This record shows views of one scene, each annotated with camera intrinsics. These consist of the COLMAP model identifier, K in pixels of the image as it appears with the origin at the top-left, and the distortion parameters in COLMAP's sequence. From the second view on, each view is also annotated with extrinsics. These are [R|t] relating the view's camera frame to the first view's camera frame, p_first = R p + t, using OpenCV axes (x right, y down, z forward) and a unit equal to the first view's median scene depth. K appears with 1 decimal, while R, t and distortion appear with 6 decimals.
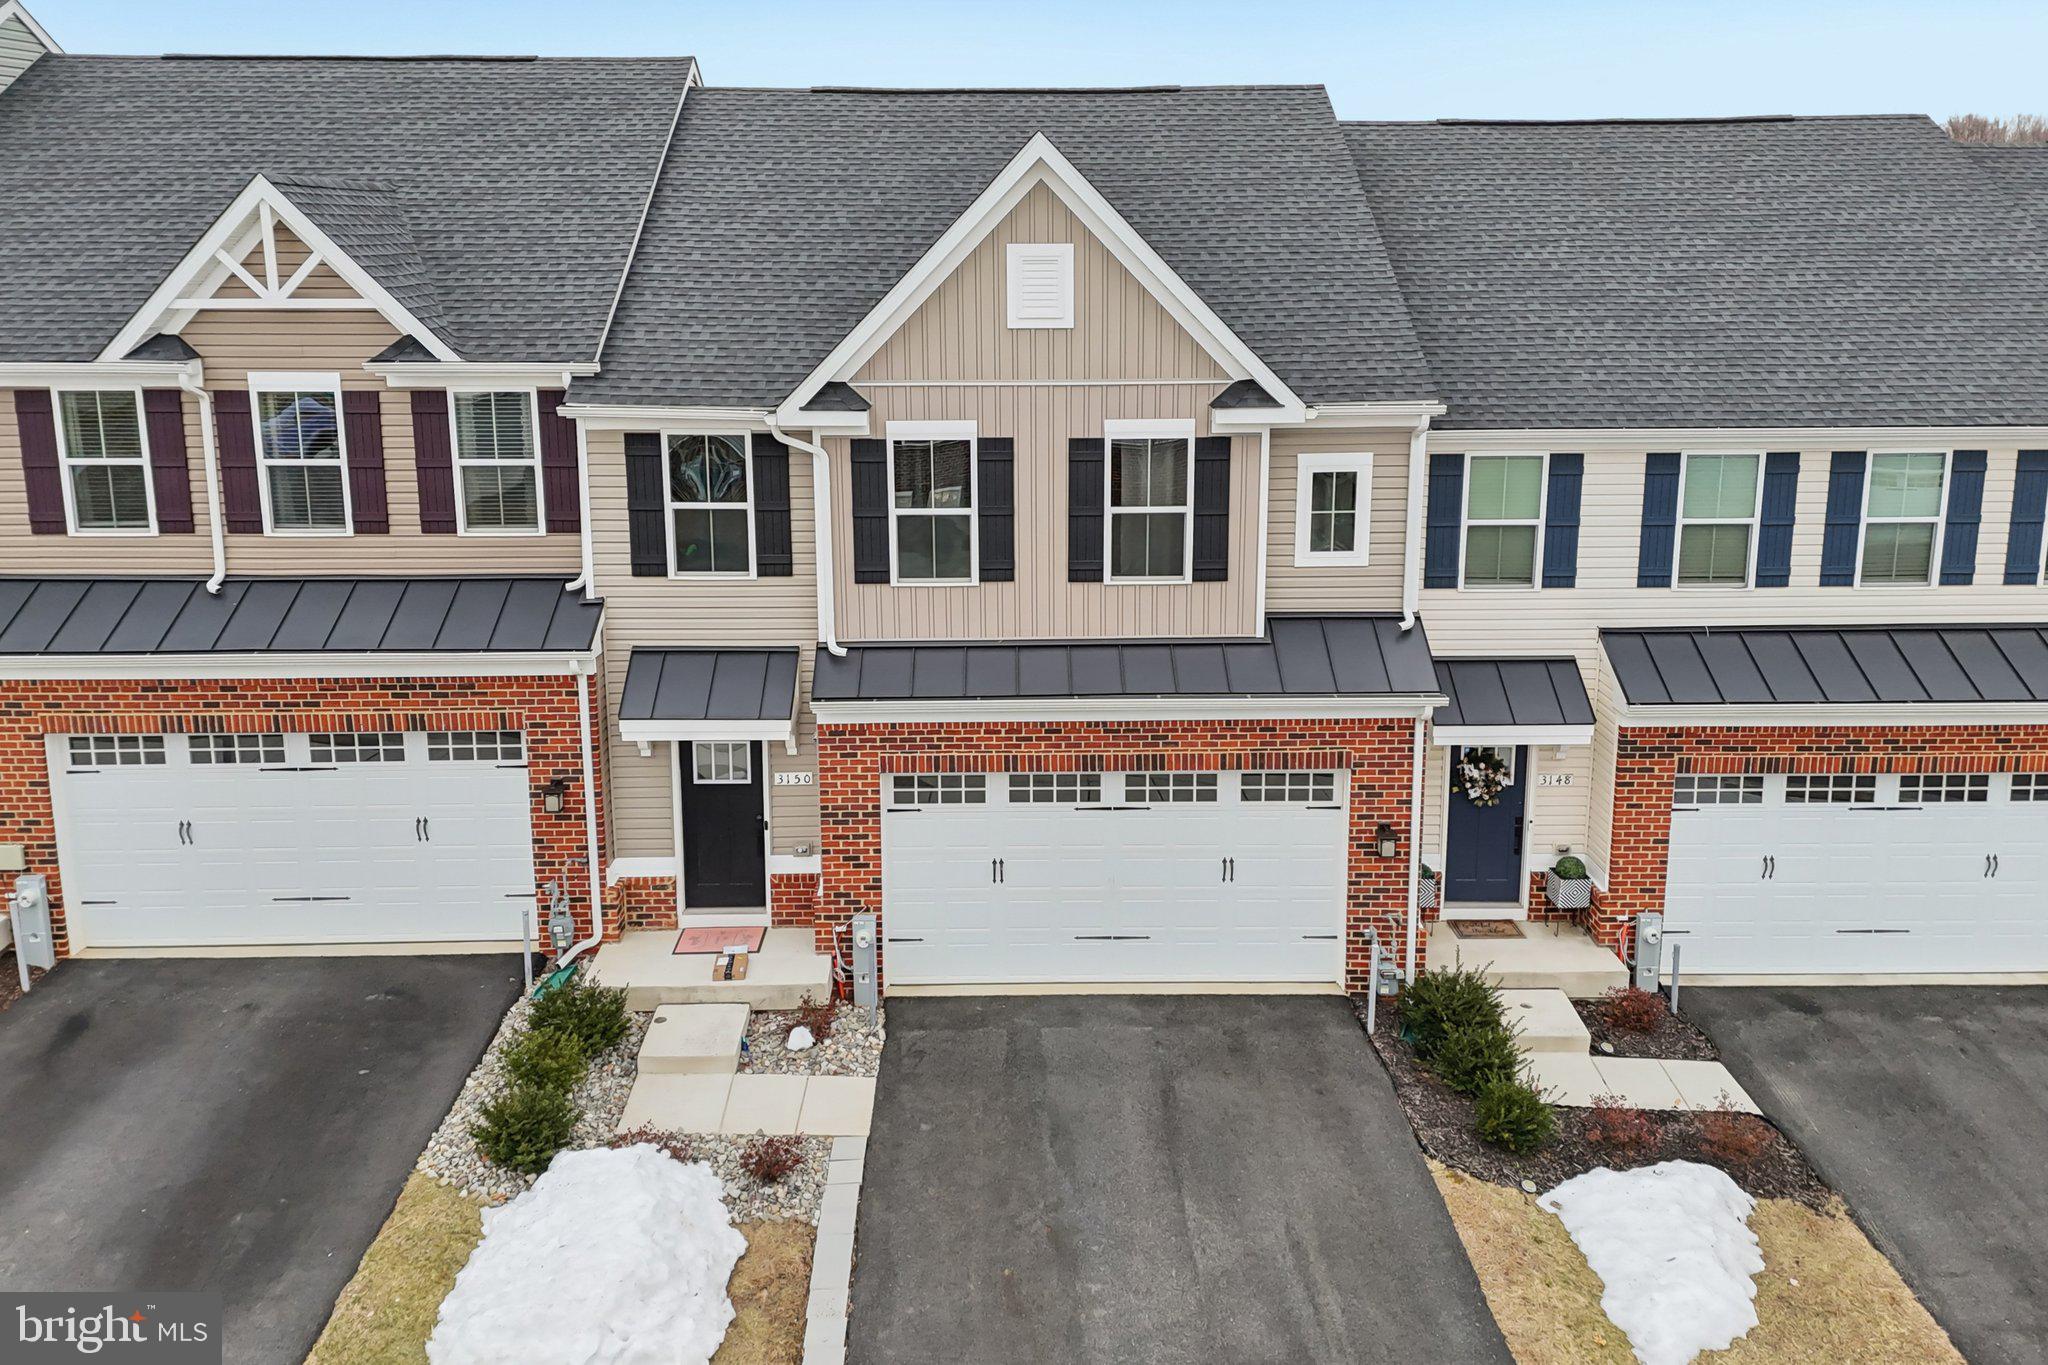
lens RADIAL K [[1493.8, 0, 1015.6], [0, 1493.8, 545.3], [0, 0, 1]] dist [0.048625, -0.060283]
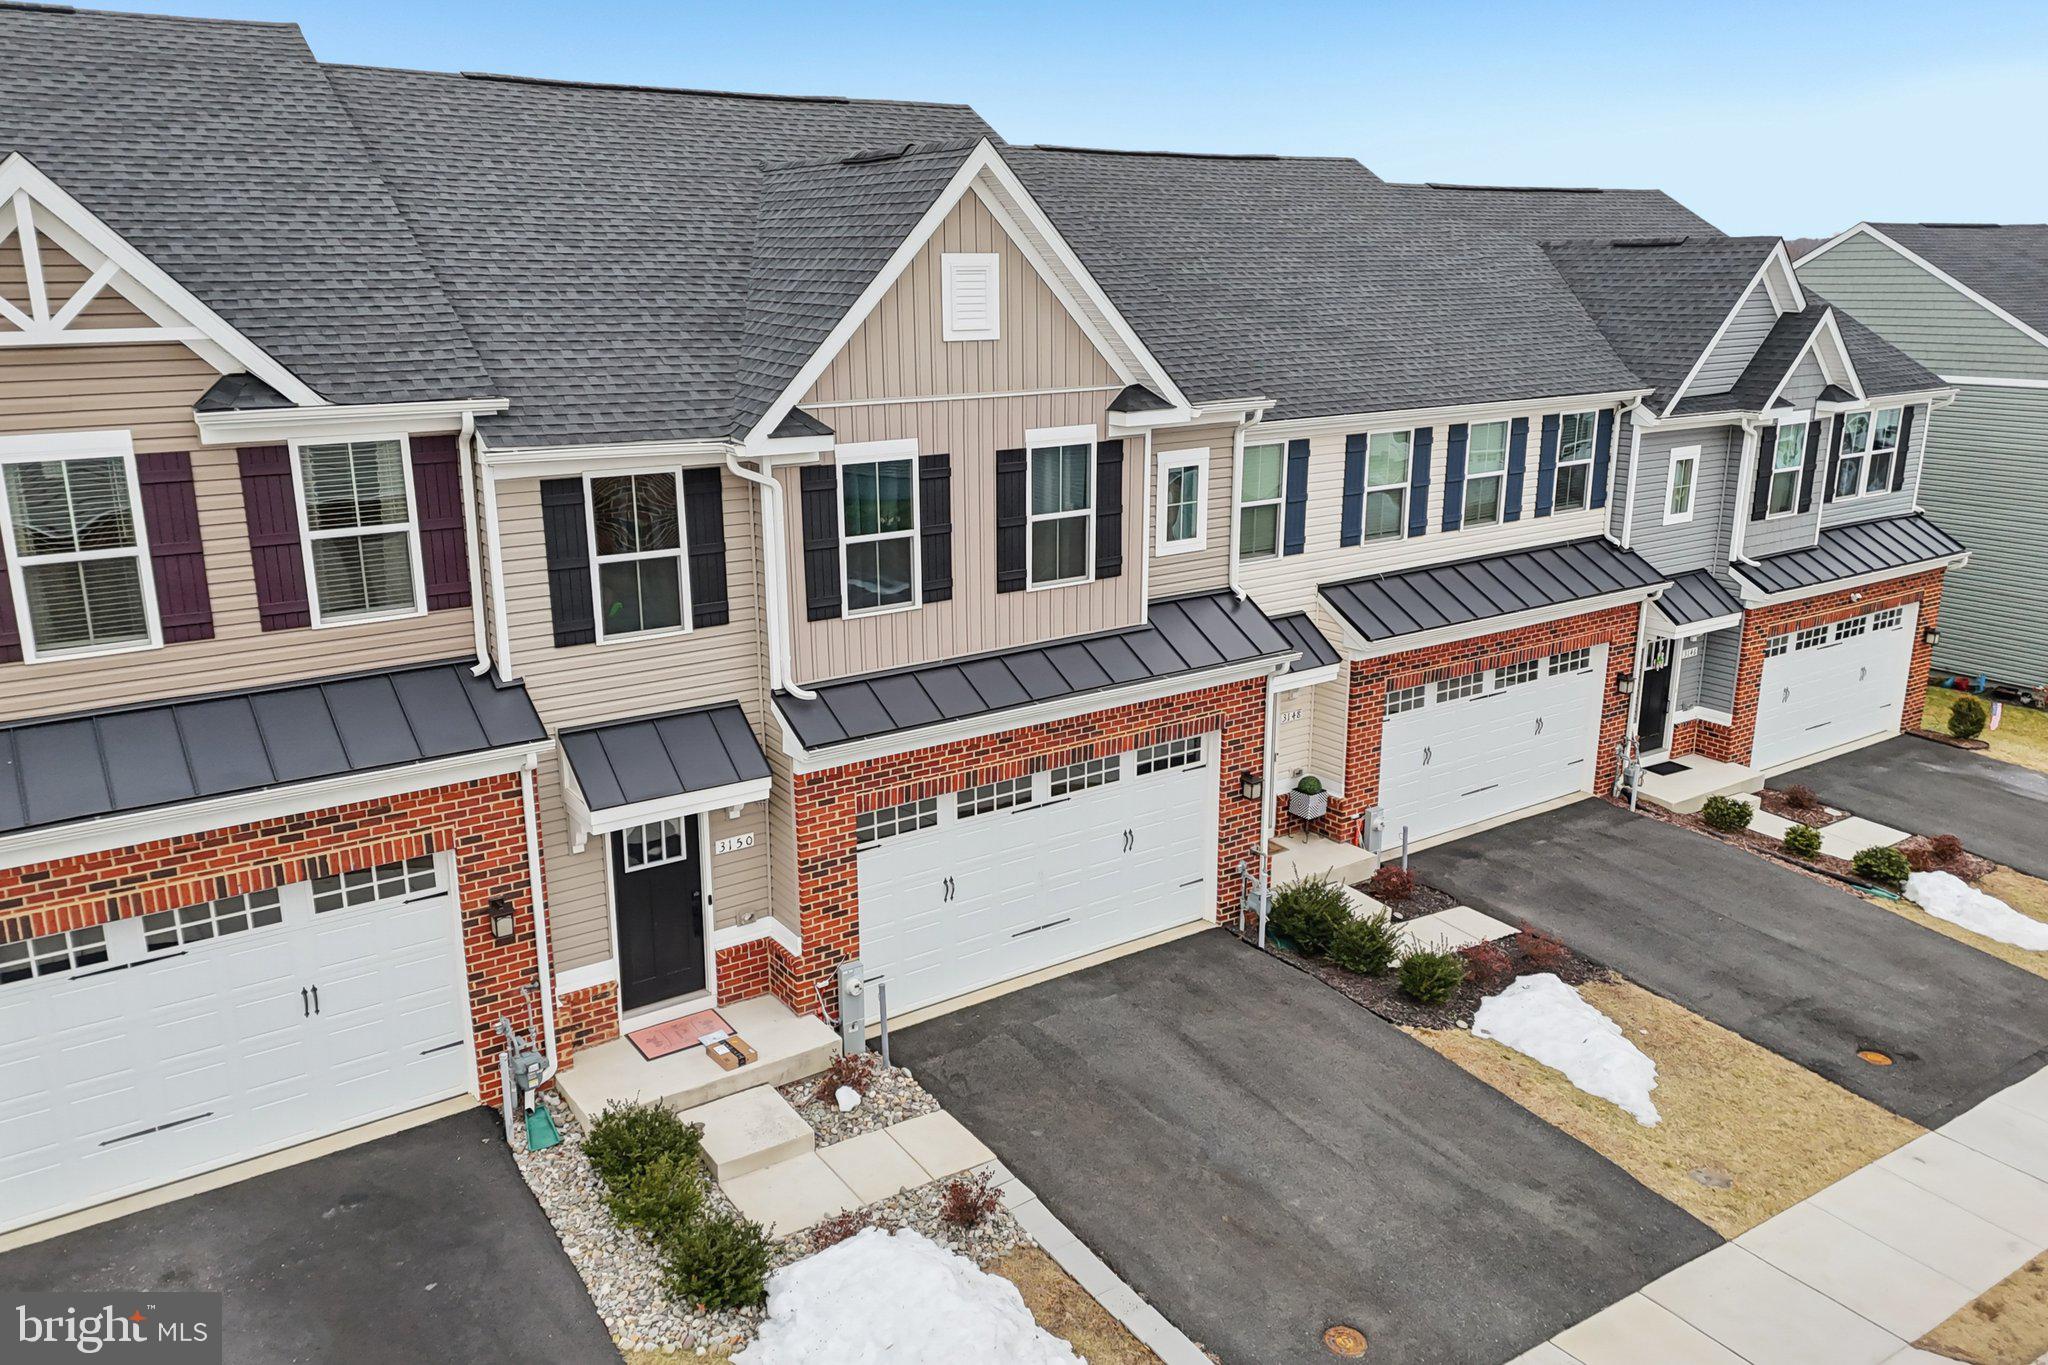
lens RADIAL K [[1443.9, 0, 990.6], [0, 1443.9, 673.8], [0, 0, 1]] dist [0.021432, -0.001386]
pose [[0.842098, -0.146609, 0.519016, -0.481178], [0.114250, 0.988995, 0.093997, -0.014346], [-0.527085, -0.019857, 0.849581, 0.166205]]
